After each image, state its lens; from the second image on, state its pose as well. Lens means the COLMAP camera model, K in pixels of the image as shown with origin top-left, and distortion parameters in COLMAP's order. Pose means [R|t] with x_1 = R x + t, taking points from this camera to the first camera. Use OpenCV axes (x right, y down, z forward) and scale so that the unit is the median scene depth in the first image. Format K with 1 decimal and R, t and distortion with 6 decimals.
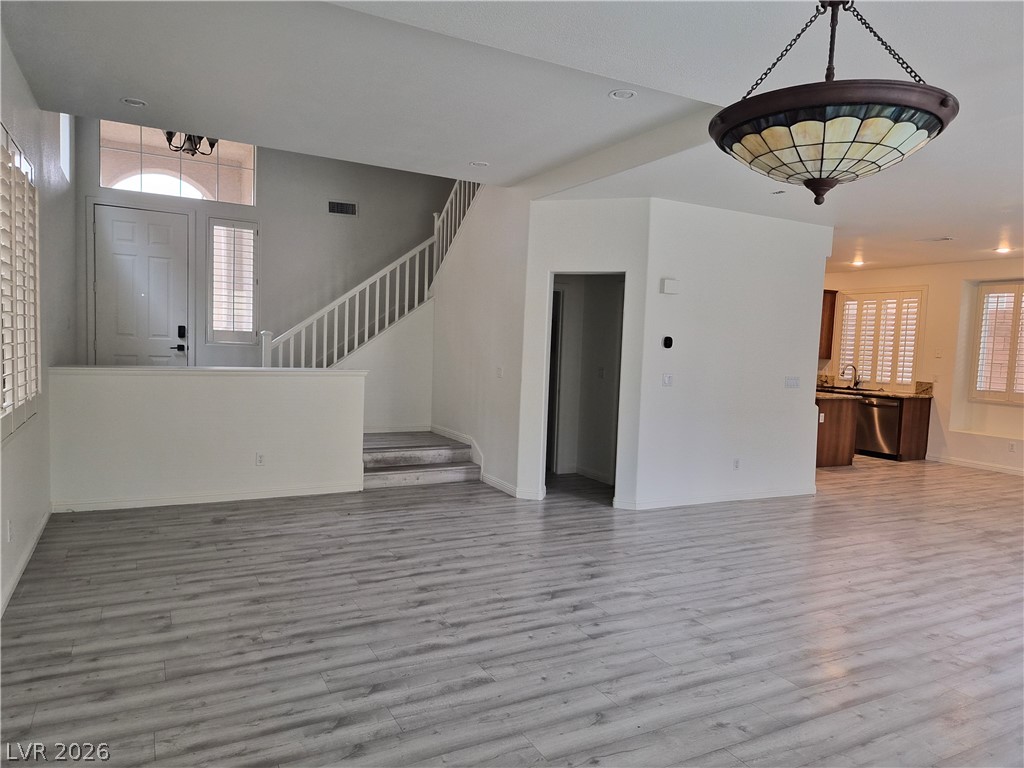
lens RADIAL K [[696.6, 0, 509.6], [0, 696.6, 378.8], [0, 0, 1]] dist [0.021121, -0.013663]
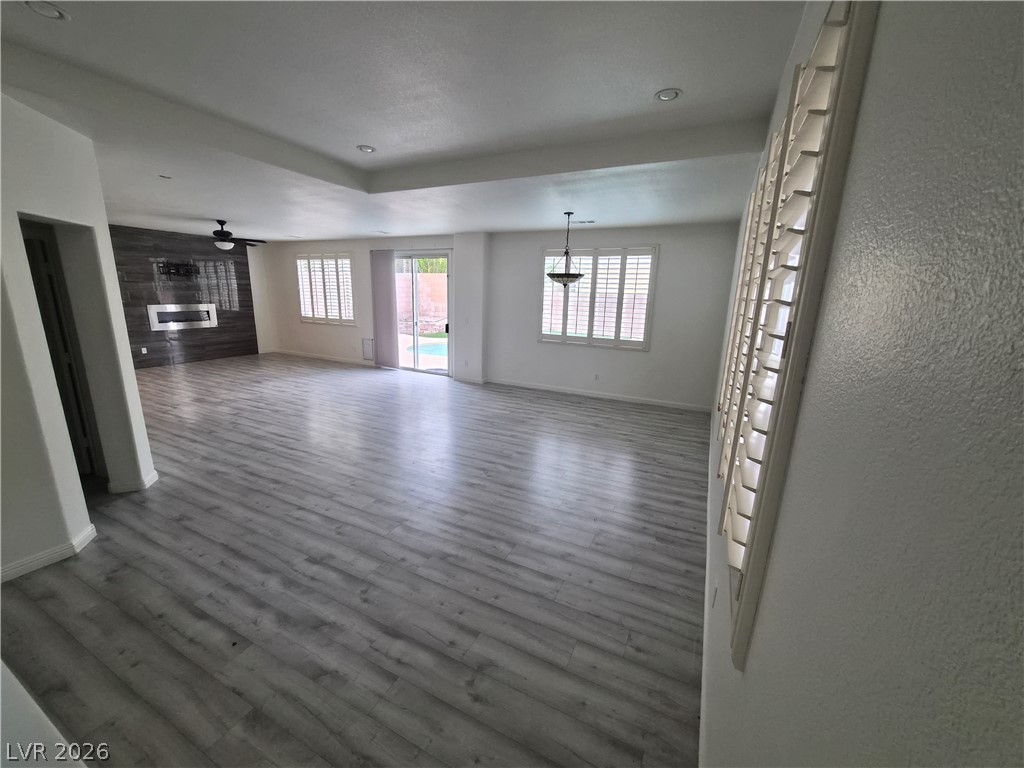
lens RADIAL K [[406.8, 0, 507.7], [0, 406.8, 379.8], [0, 0, 1]] dist [0.004143, 0.000109]
pose [[-0.579245, -0.229515, 0.782175, -0.676377], [-0.005927, 0.960704, 0.277512, -0.148782], [-0.815132, 0.156111, -0.557844, 1.095802]]
